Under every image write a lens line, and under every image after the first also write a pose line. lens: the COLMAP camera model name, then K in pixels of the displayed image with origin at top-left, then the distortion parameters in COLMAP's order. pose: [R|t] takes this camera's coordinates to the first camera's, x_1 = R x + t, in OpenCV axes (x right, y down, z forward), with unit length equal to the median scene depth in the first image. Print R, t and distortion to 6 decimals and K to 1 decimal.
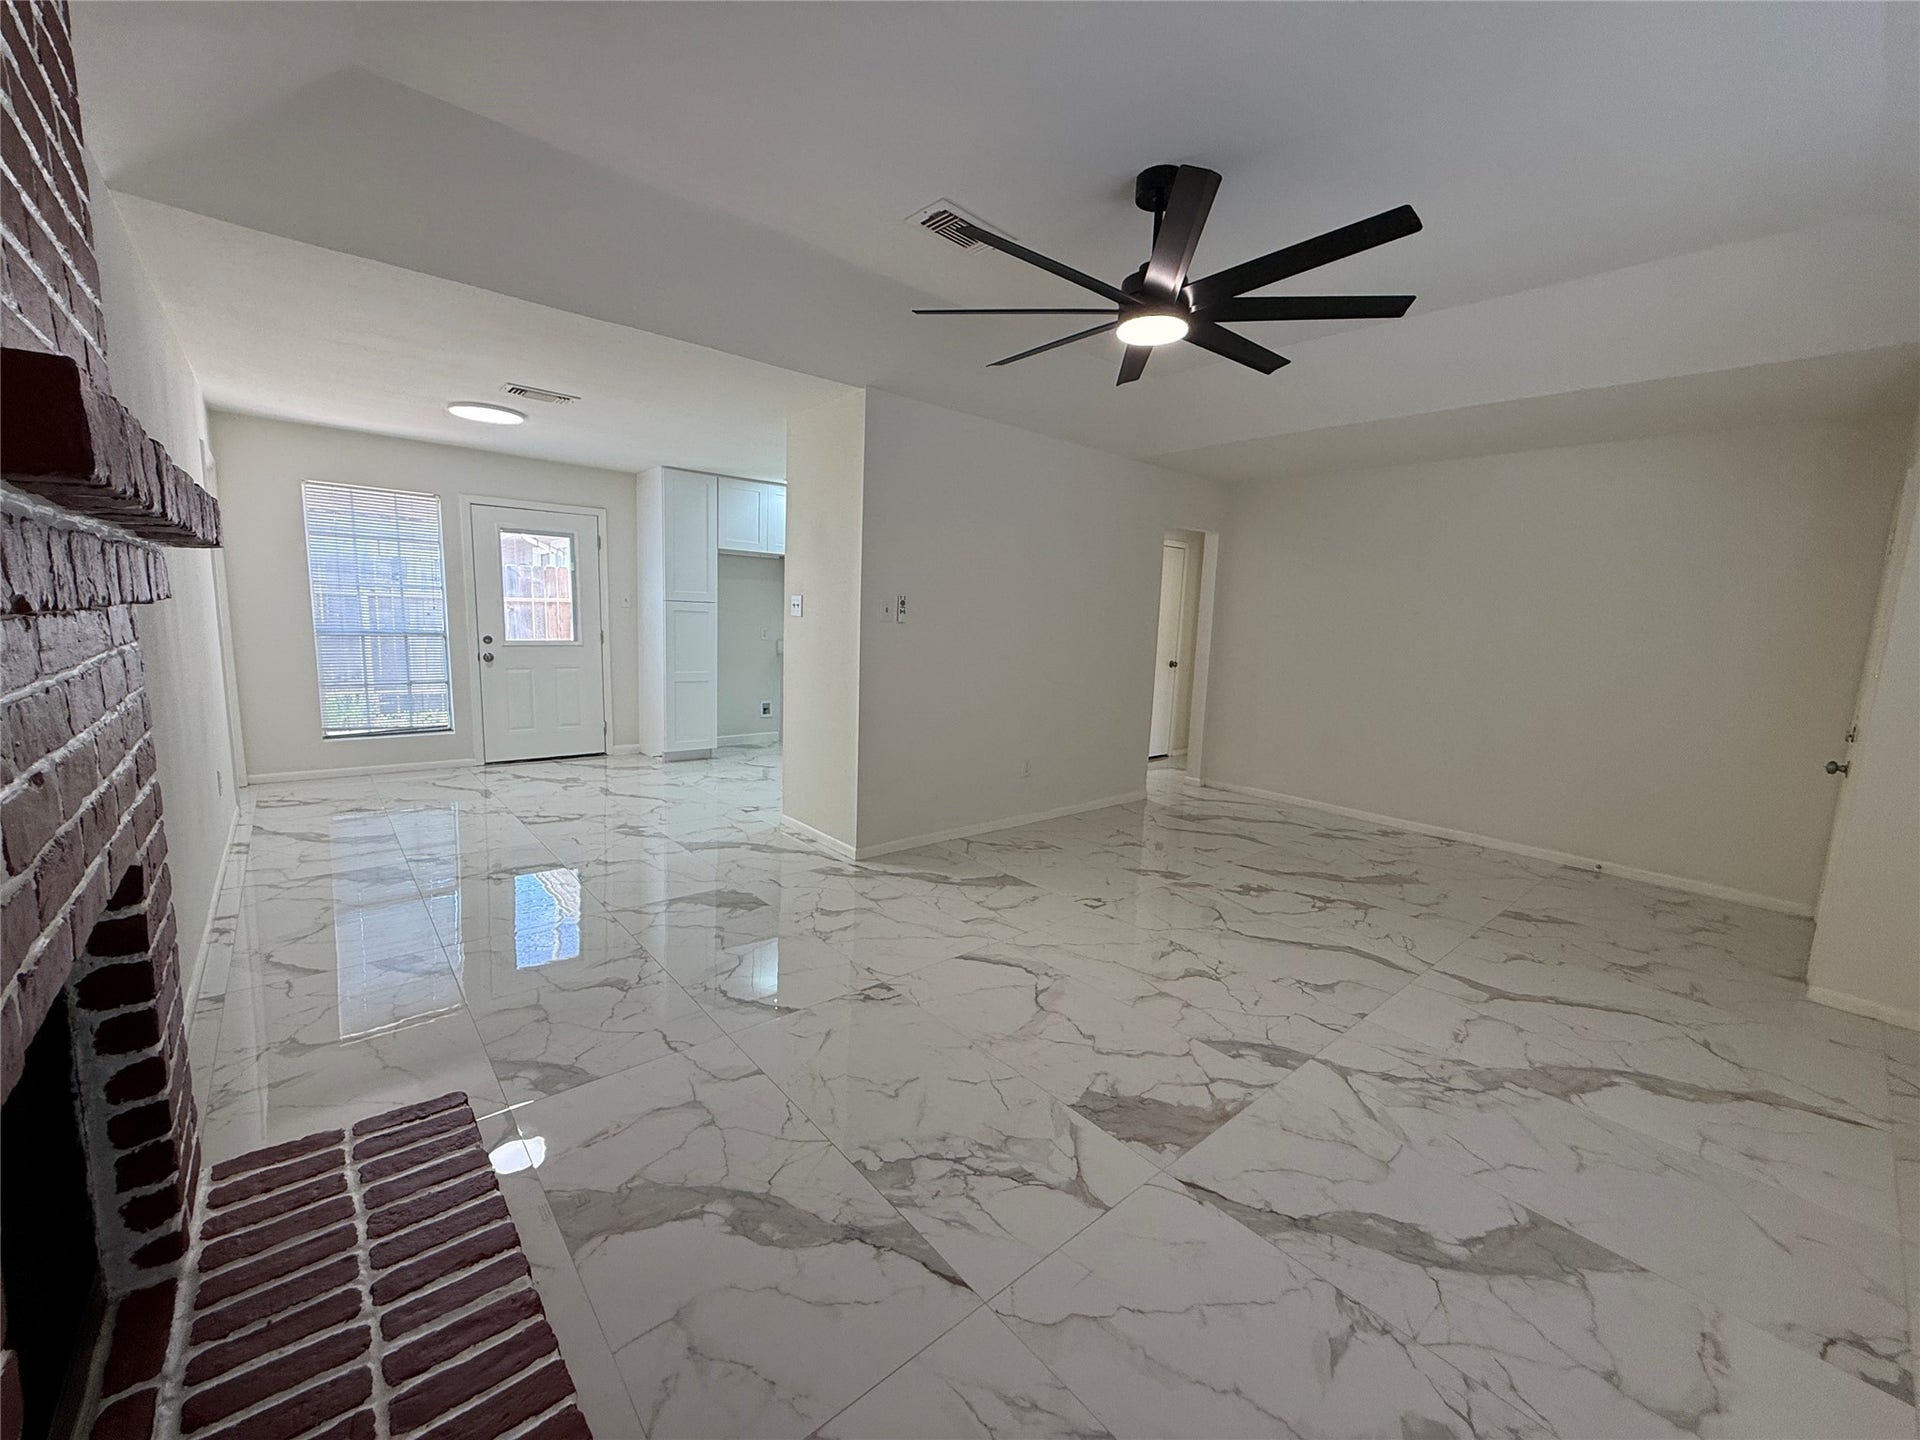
lens RADIAL K [[764.8, 0, 963.2], [0, 764.8, 721.4], [0, 0, 1]] dist [0.000240, 0.000469]
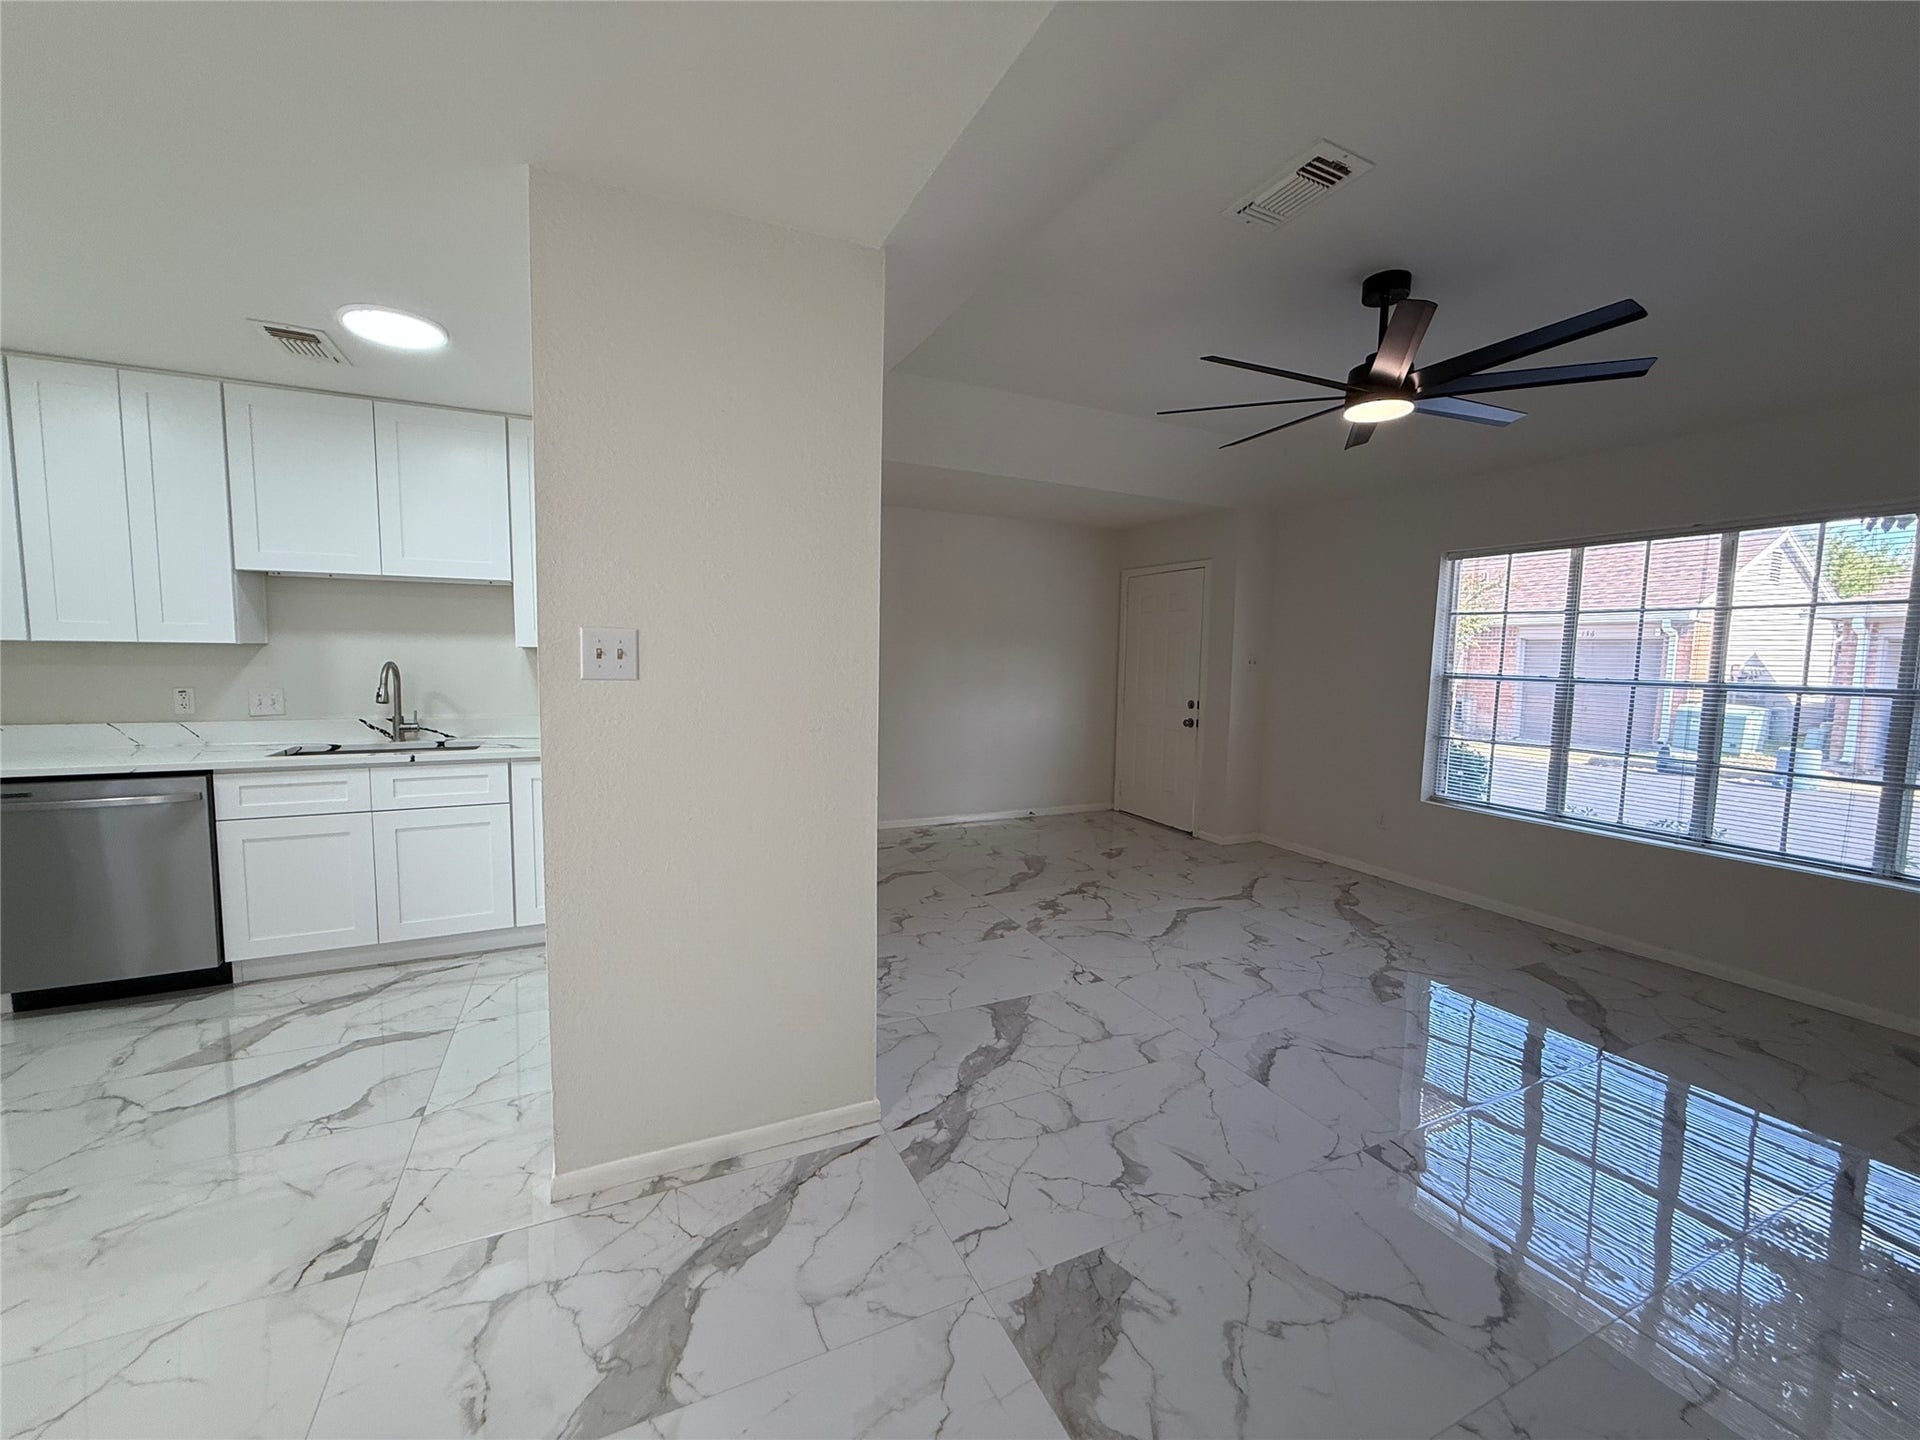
lens RADIAL K [[764.8, 0, 954.0], [0, 764.8, 715.2], [0, 0, 1]] dist [0.000240, 0.000469]
pose [[0.271843, -0.113916, 0.955576, -0.674506], [0.126116, 0.988623, 0.081978, -0.153509], [-0.954042, 0.098228, 0.283116, 0.848858]]
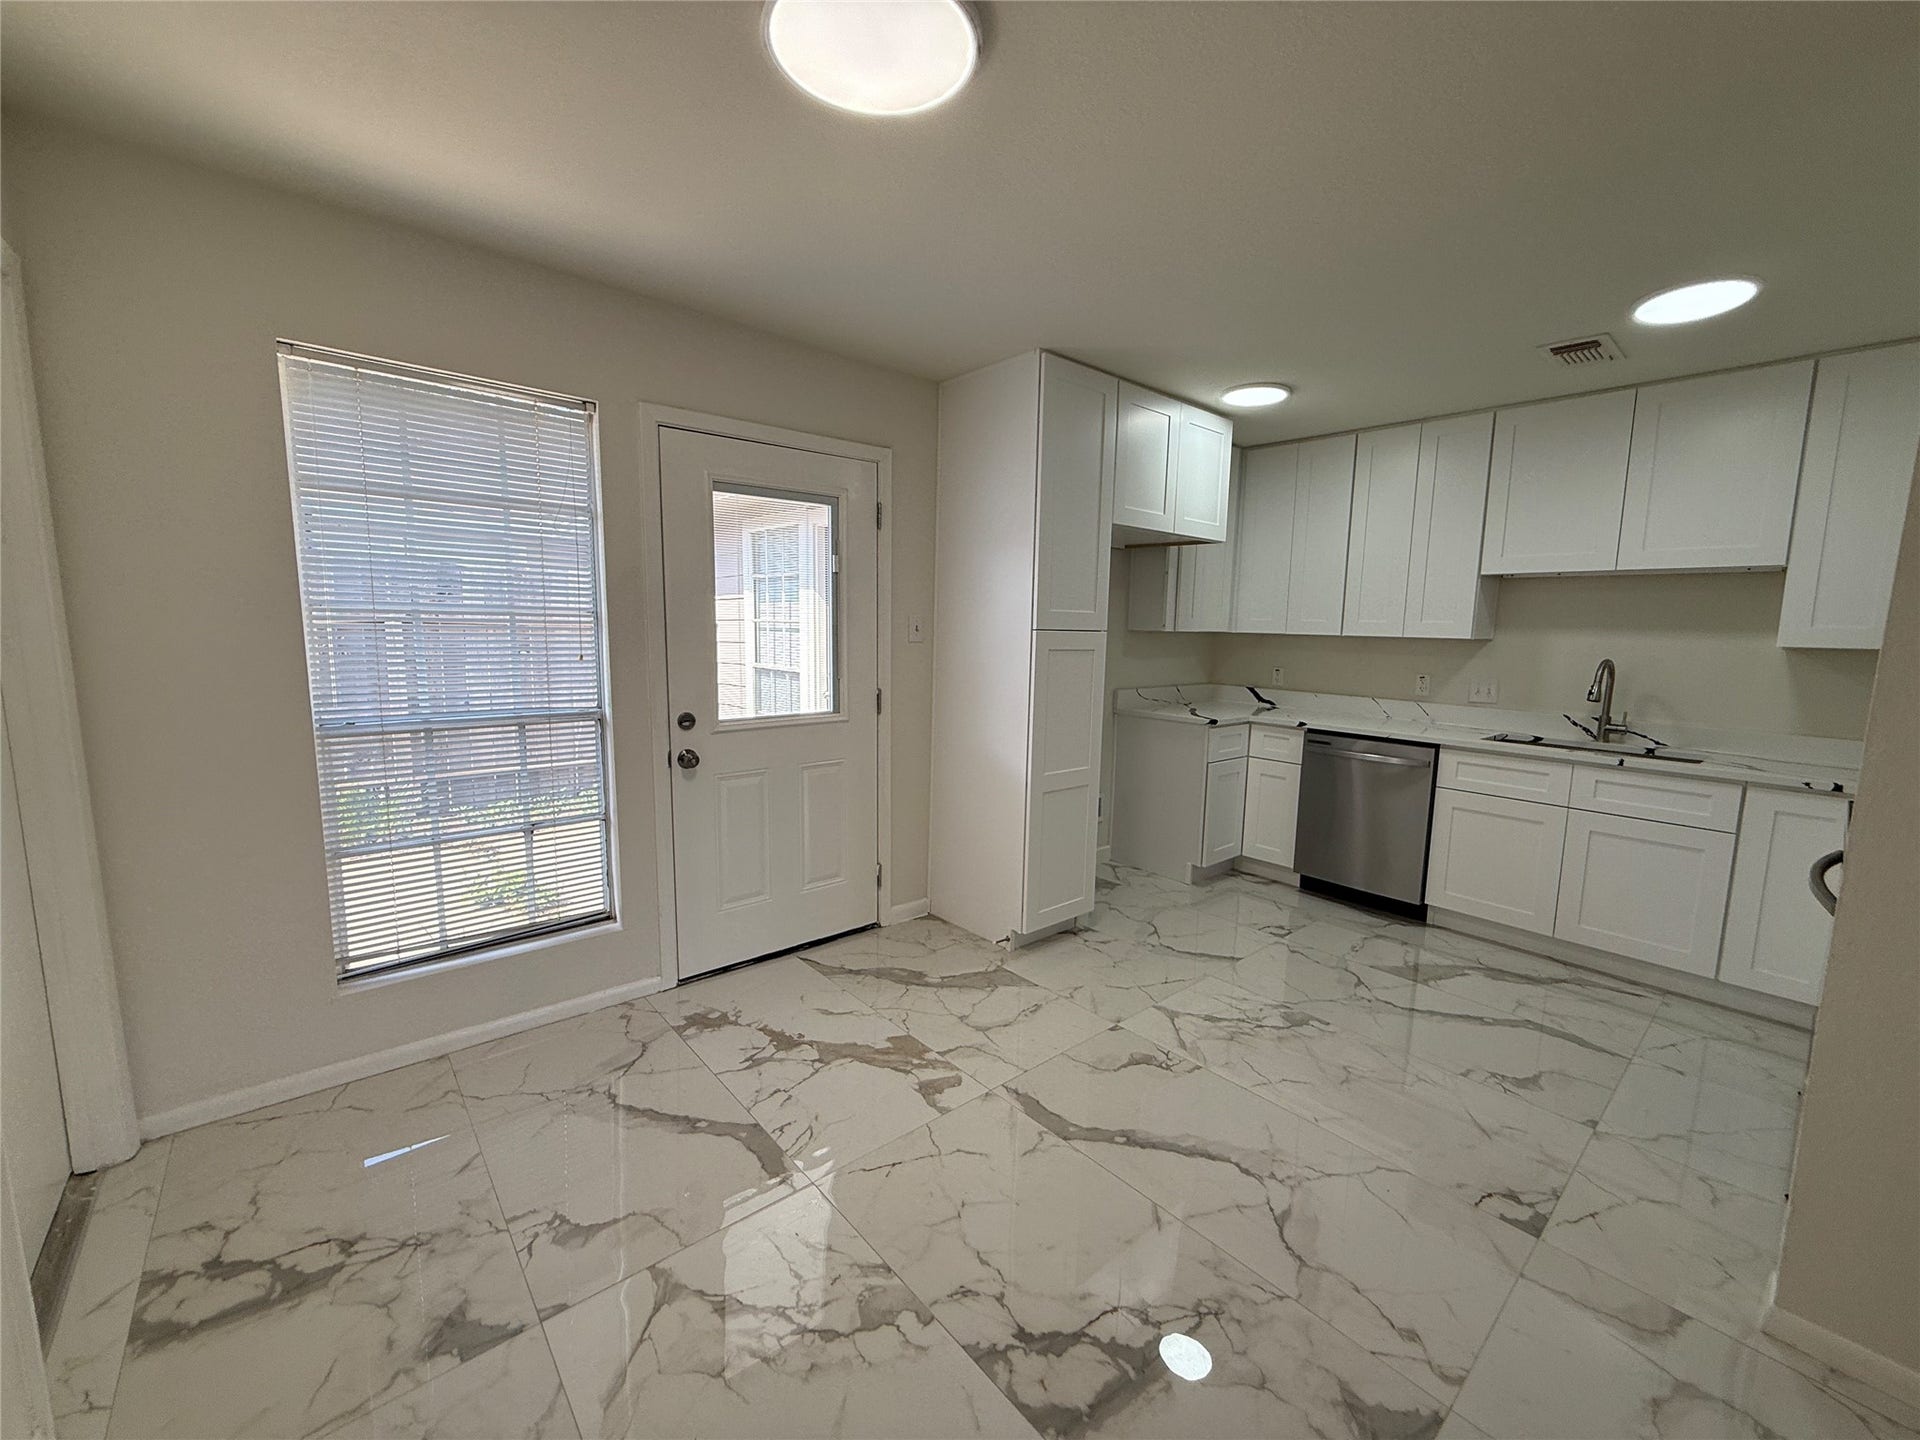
lens RADIAL K [[764.8, 0, 956.7], [0, 764.8, 715.4], [0, 0, 1]] dist [0.000240, 0.000469]
pose [[0.999857, -0.016300, -0.004470, -0.728408], [0.016233, 0.999761, -0.014651, -0.161329], [0.004707, 0.014577, 0.999883, 0.856170]]
